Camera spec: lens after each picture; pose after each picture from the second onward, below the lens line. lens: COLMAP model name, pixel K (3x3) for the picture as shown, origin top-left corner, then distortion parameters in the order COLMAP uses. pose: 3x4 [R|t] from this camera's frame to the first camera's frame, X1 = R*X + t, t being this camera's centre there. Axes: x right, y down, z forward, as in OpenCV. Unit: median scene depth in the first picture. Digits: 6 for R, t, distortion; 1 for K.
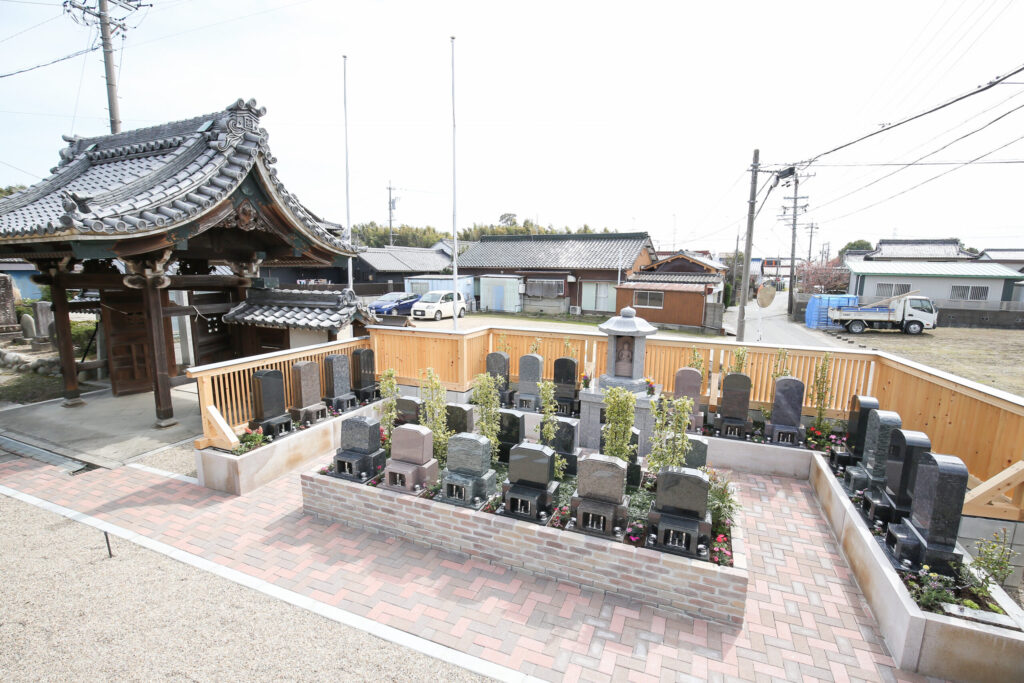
lens RADIAL K [[470.2, 0, 514.9], [0, 470.2, 348.6], [0, 0, 1]] dist [-0.028314, 0.000401]
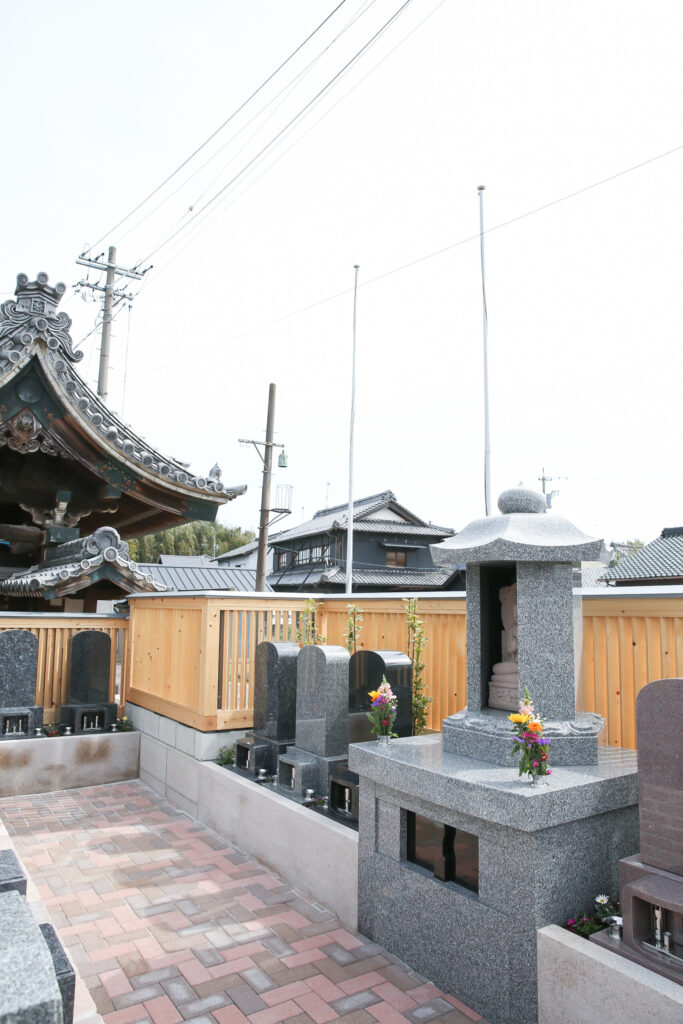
lens RADIAL K [[701.9, 0, 341.5], [0, 701.9, 512.0], [0, 0, 1]] dist [-0.113908, 0.094593]
pose [[0.821584, -0.083585, -0.563926, 0.416375], [-0.095094, 0.955241, -0.280127, 0.073975], [0.562100, 0.283774, 0.776863, 0.586935]]
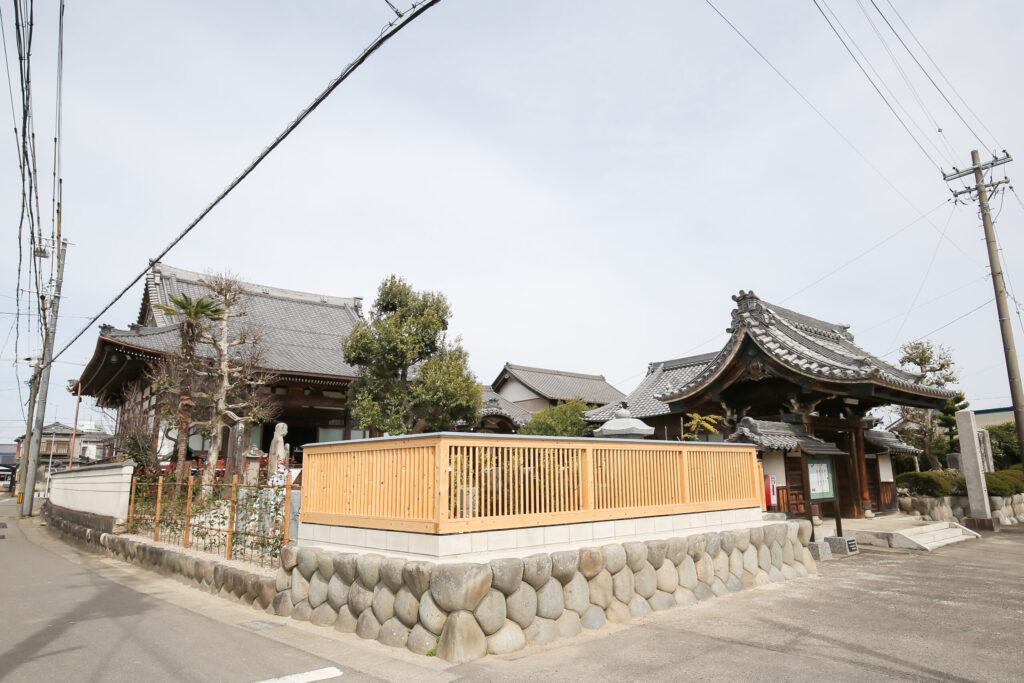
lens RADIAL K [[701.9, 0, 512.0], [0, 701.9, 341.5], [0, 0, 1]] dist [-0.113908, 0.094593]
pose [[-0.456036, -0.190504, -0.869333, 1.730168], [-0.145277, 0.979653, -0.138470, 0.016141], [0.878024, 0.063147, -0.474433, 1.525036]]
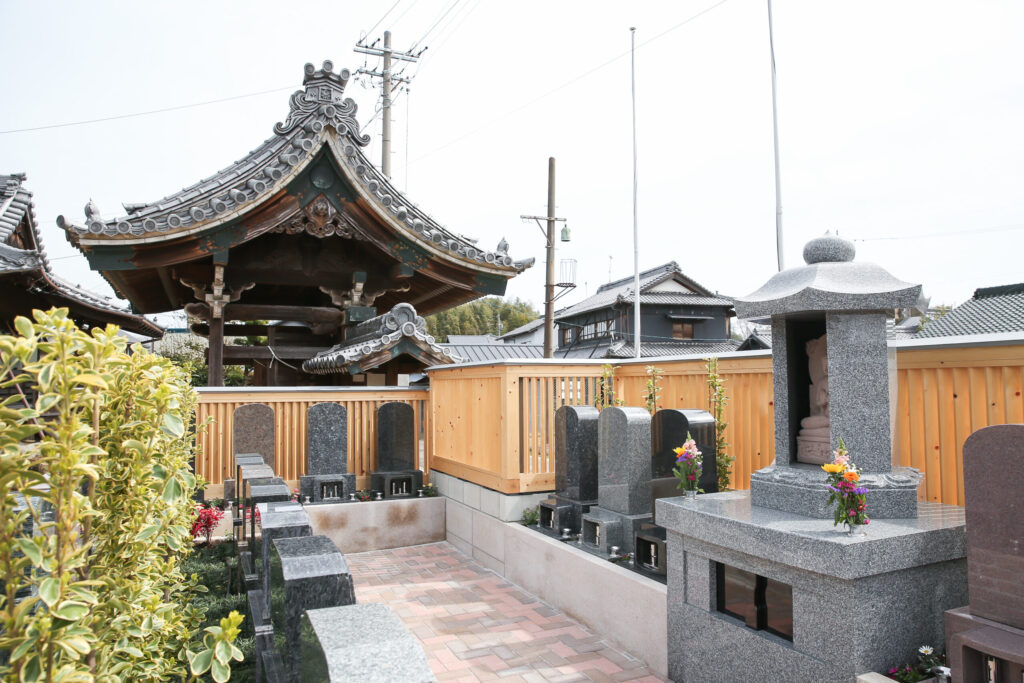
lens RADIAL K [[701.9, 0, 512.0], [0, 701.9, 341.5], [0, 0, 1]] dist [-0.113908, 0.094593]
pose [[0.717880, -0.065893, -0.693041, 0.409827], [-0.095946, 0.976646, -0.192242, 0.087776], [0.689524, 0.204501, 0.694793, 0.576721]]
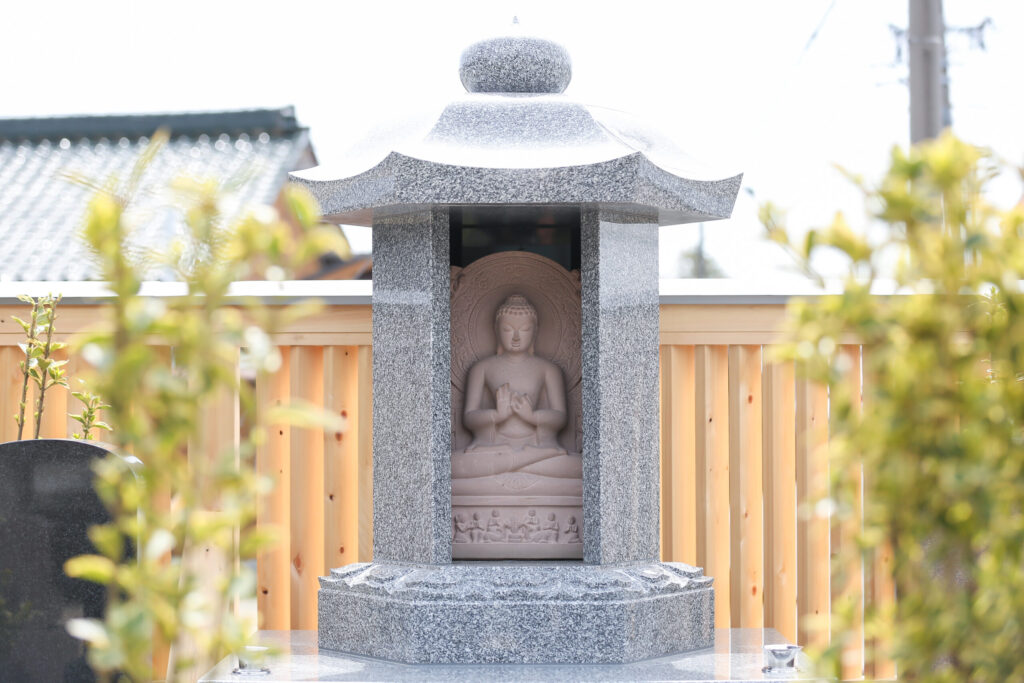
lens RADIAL K [[2398.2, 0, 512.0], [0, 2398.2, 341.5], [0, 0, 1]] dist [-0.130581, -0.273577]
pose [[0.927685, -0.007747, 0.373282, -0.011907], [0.080312, 0.980521, -0.179243, 0.122400], [-0.364623, 0.196260, 0.910237, 0.414831]]
